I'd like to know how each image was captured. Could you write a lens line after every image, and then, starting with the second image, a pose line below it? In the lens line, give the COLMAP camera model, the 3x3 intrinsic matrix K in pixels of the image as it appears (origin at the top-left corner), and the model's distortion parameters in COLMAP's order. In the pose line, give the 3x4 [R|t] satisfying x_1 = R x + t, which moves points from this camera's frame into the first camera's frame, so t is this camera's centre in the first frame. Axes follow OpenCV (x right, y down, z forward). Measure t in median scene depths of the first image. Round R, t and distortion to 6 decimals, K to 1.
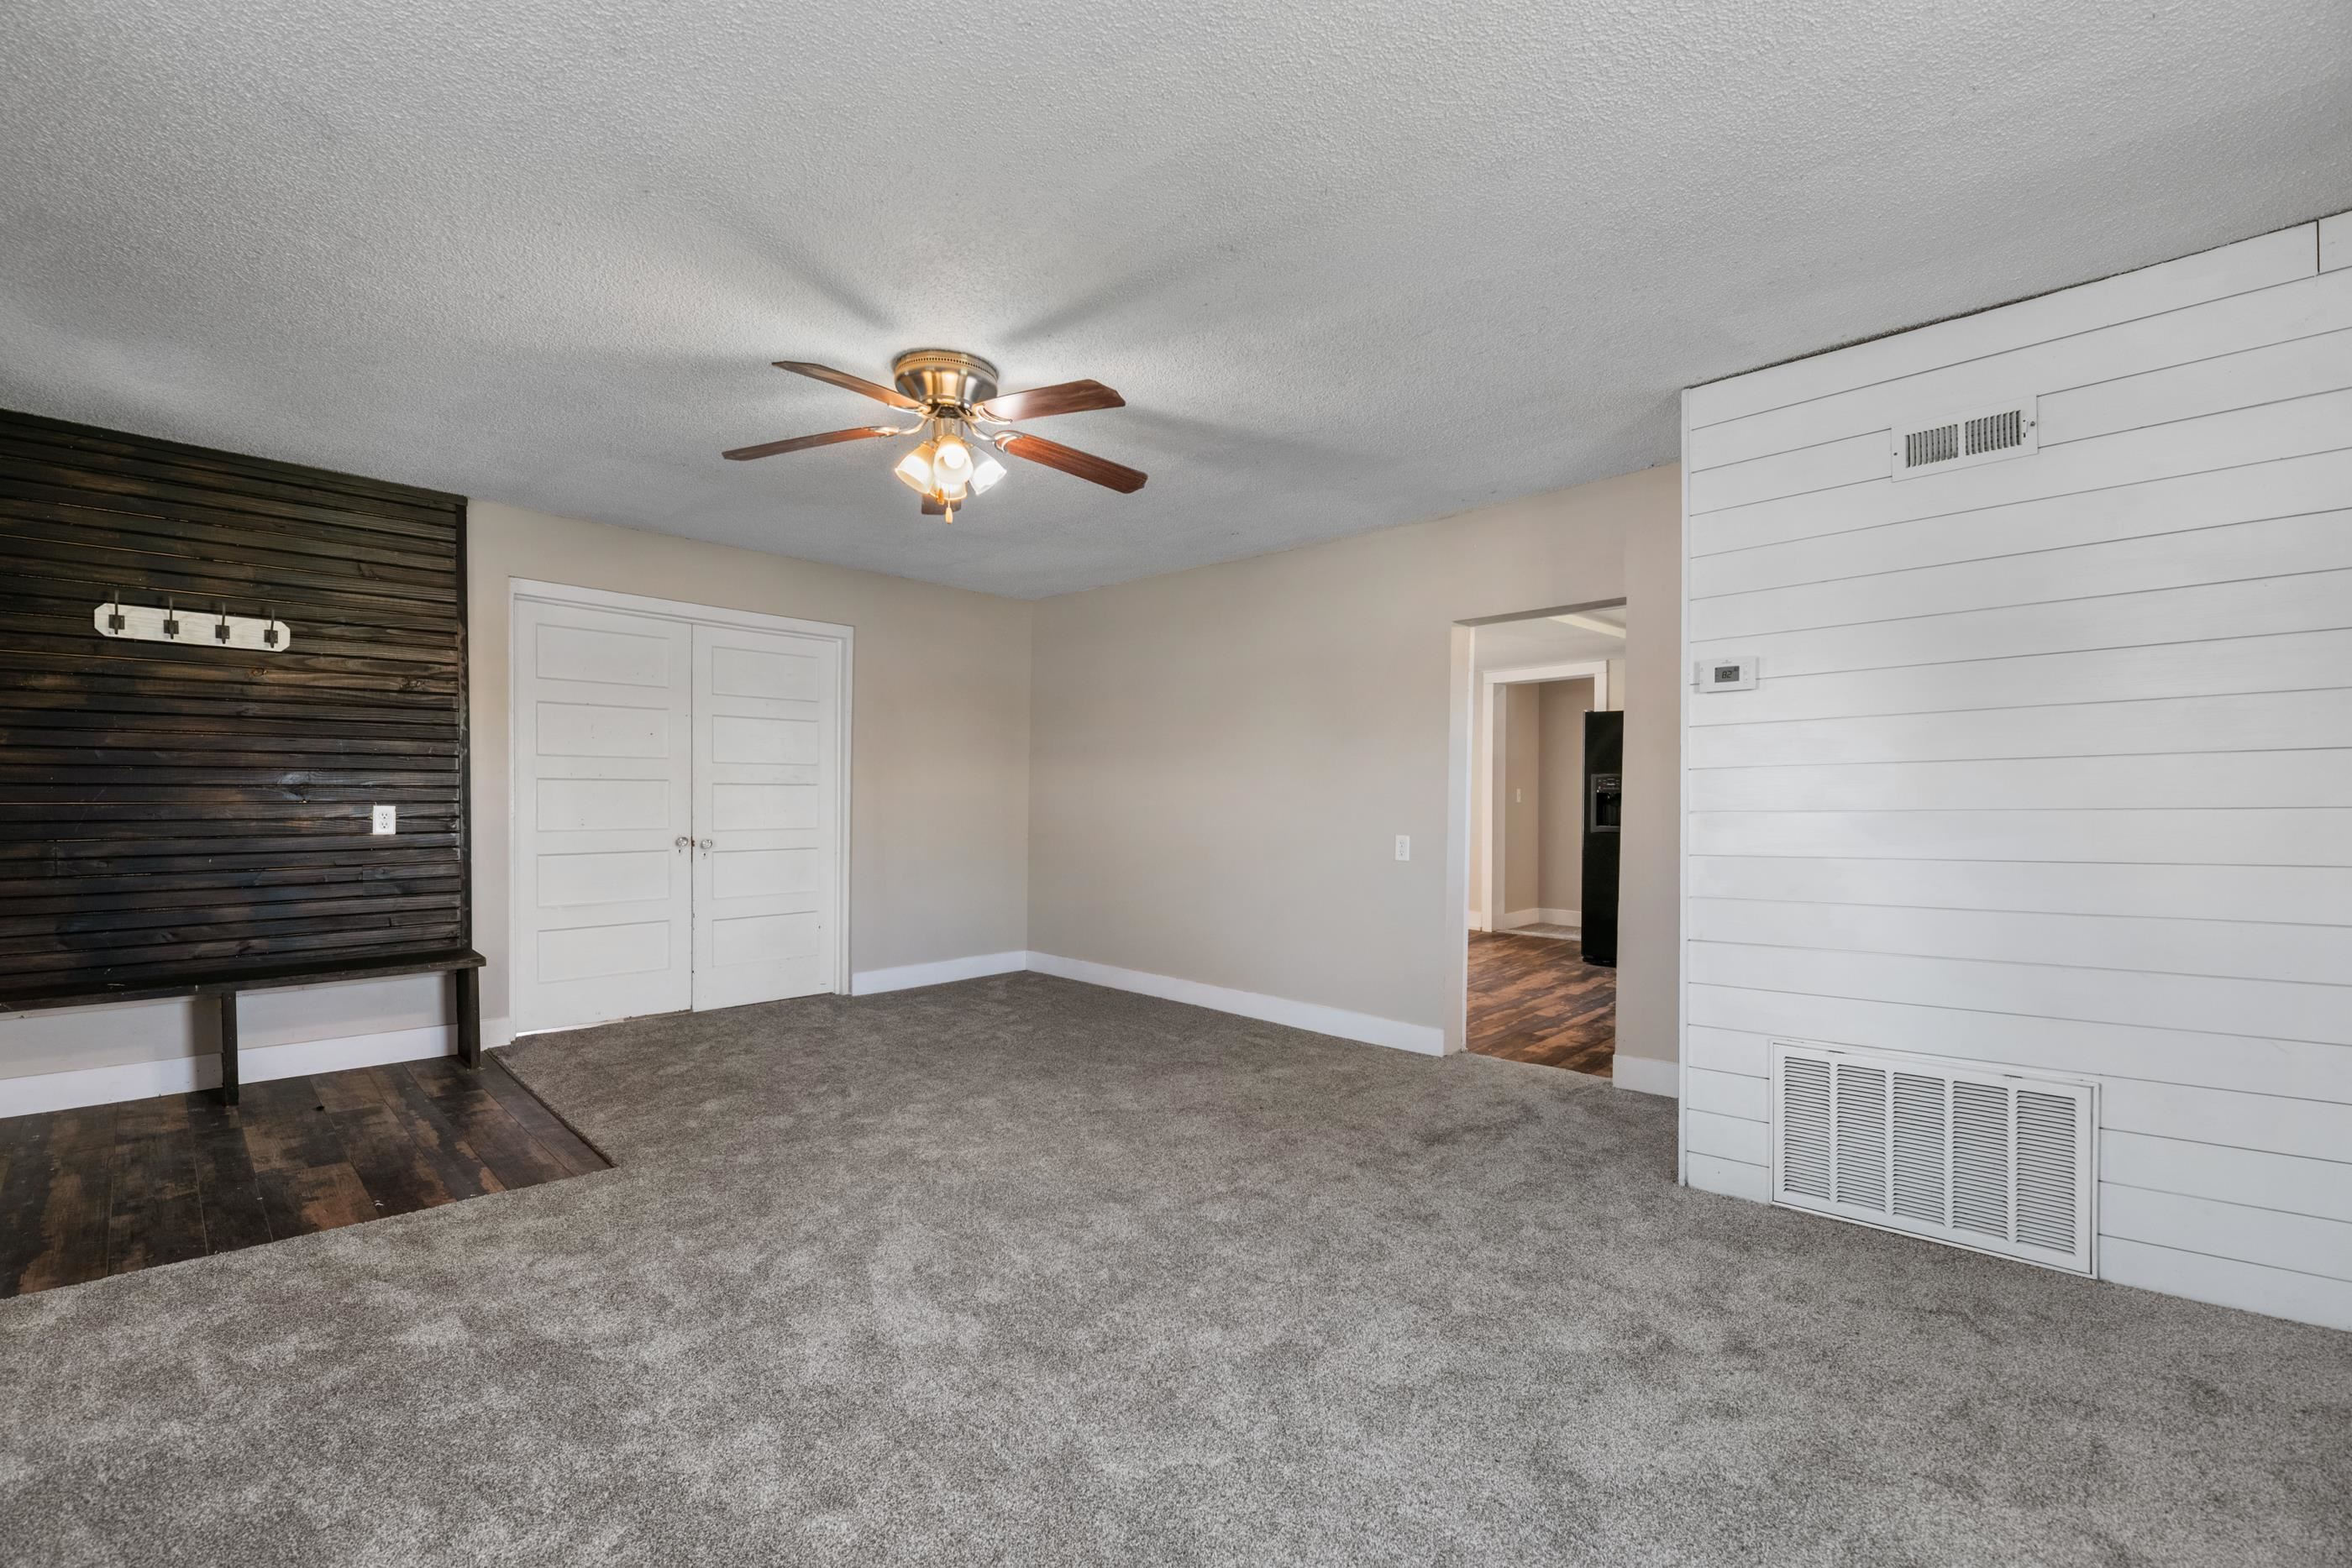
lens RADIAL K [[1016.5, 0, 1177.0], [0, 1016.5, 800.4], [0, 0, 1]] dist [0.000017, -0.000145]
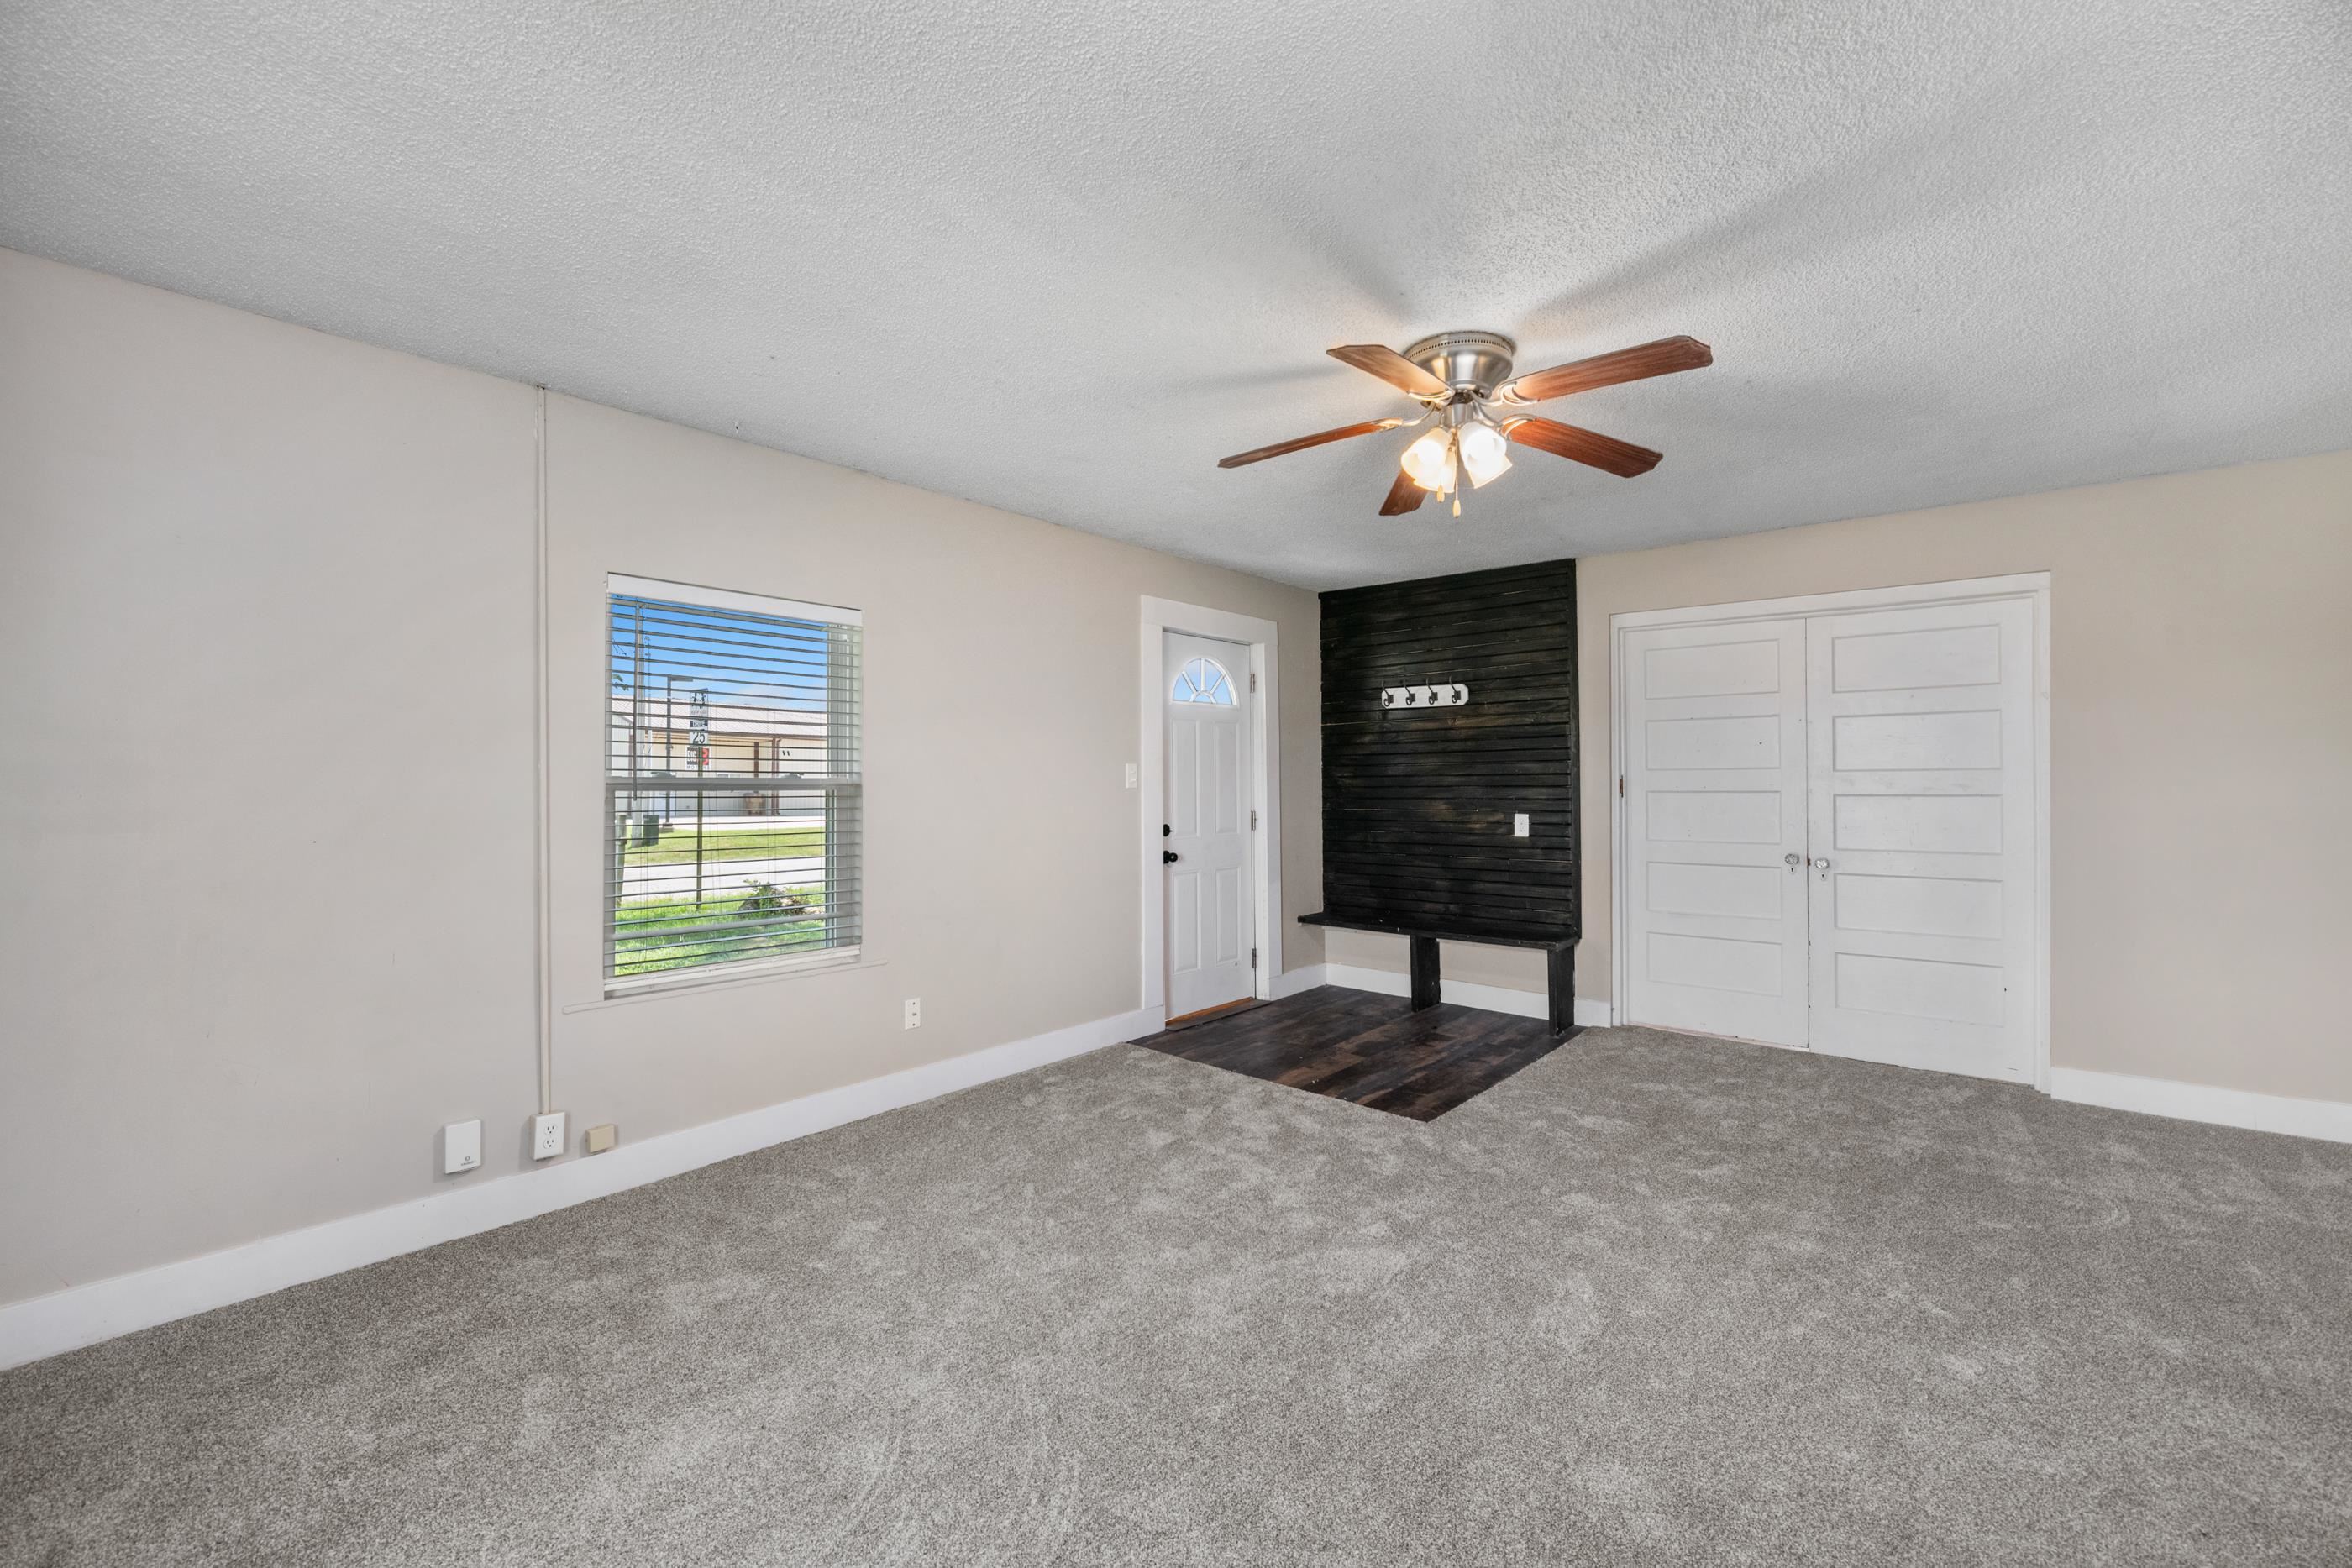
lens RADIAL K [[986.7, 0, 1169.3], [0, 986.7, 784.0], [0, 0, 1]] dist [-0.002213, -0.000675]
pose [[0.050695, -0.013540, -0.998622, 0.485200], [-0.007721, 0.999873, -0.013949, -0.013239], [0.998684, 0.008417, 0.050584, 0.526572]]
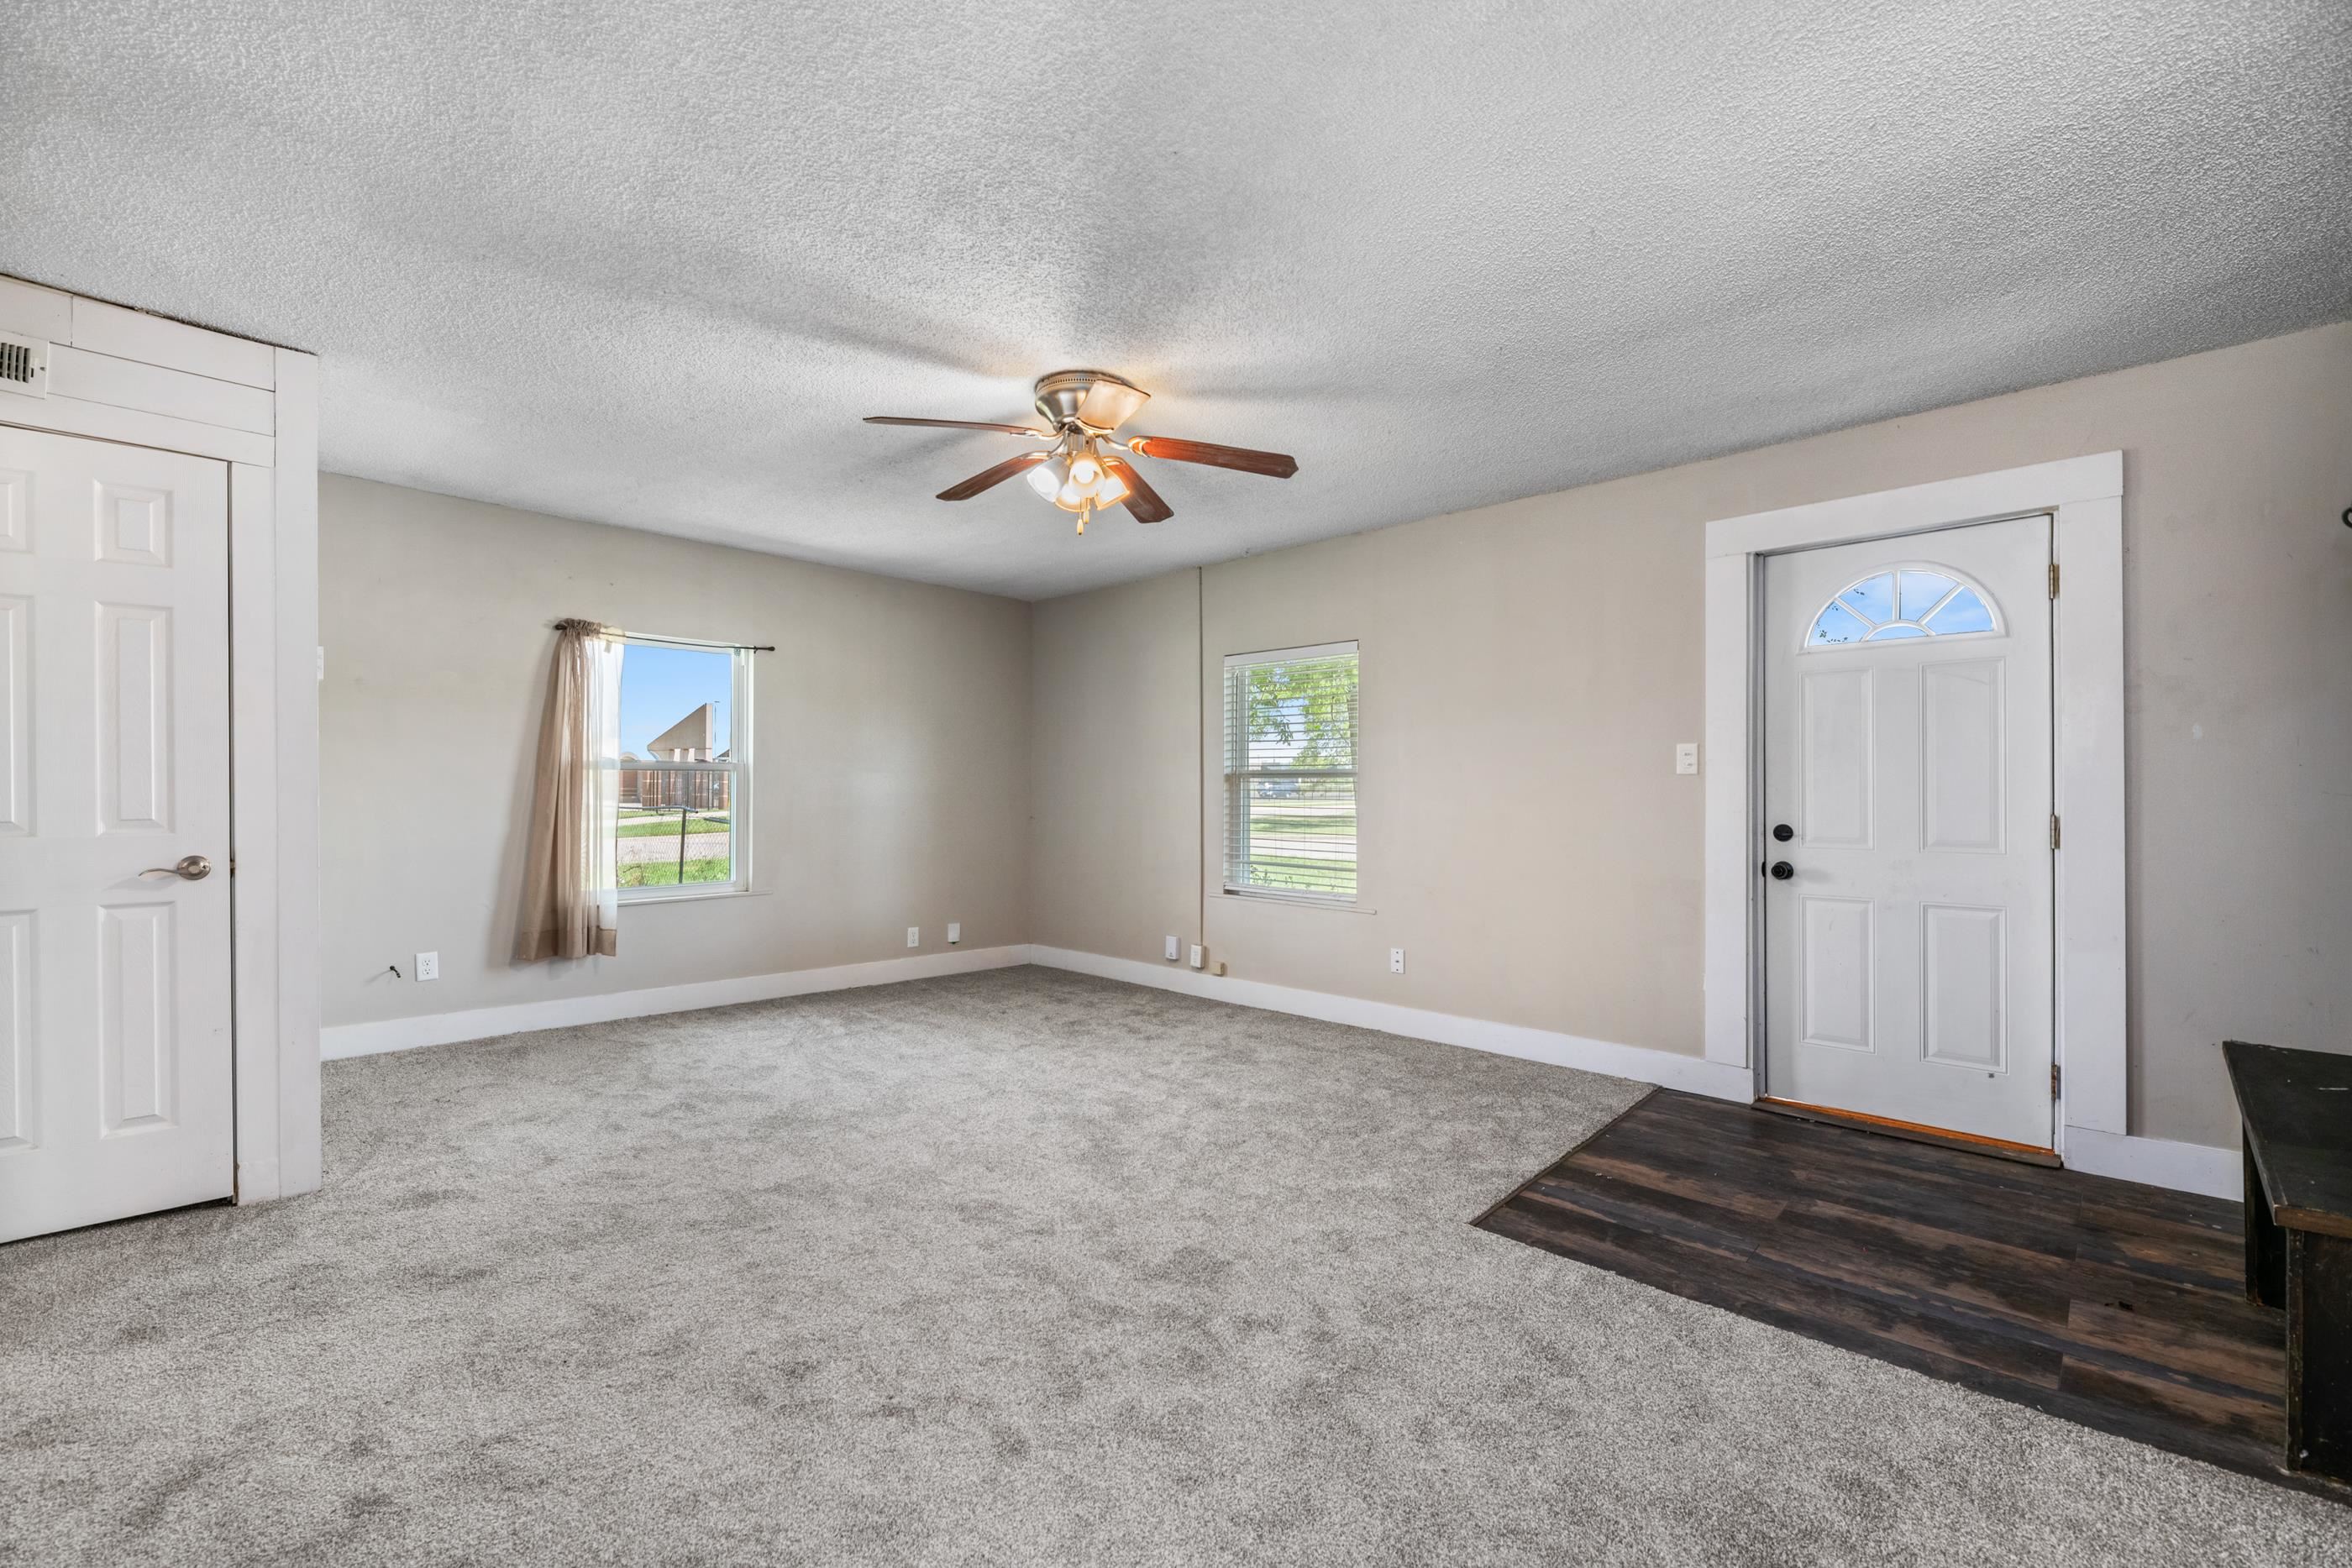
lens RADIAL K [[986.7, 0, 1169.3], [0, 986.7, 784.0], [0, 0, 1]] dist [-0.002213, -0.000675]
pose [[-0.999893, -0.012187, 0.008146, -0.243426], [-0.012118, 0.999891, 0.008427, -0.016974], [-0.008248, 0.008327, -0.999931, 1.518004]]
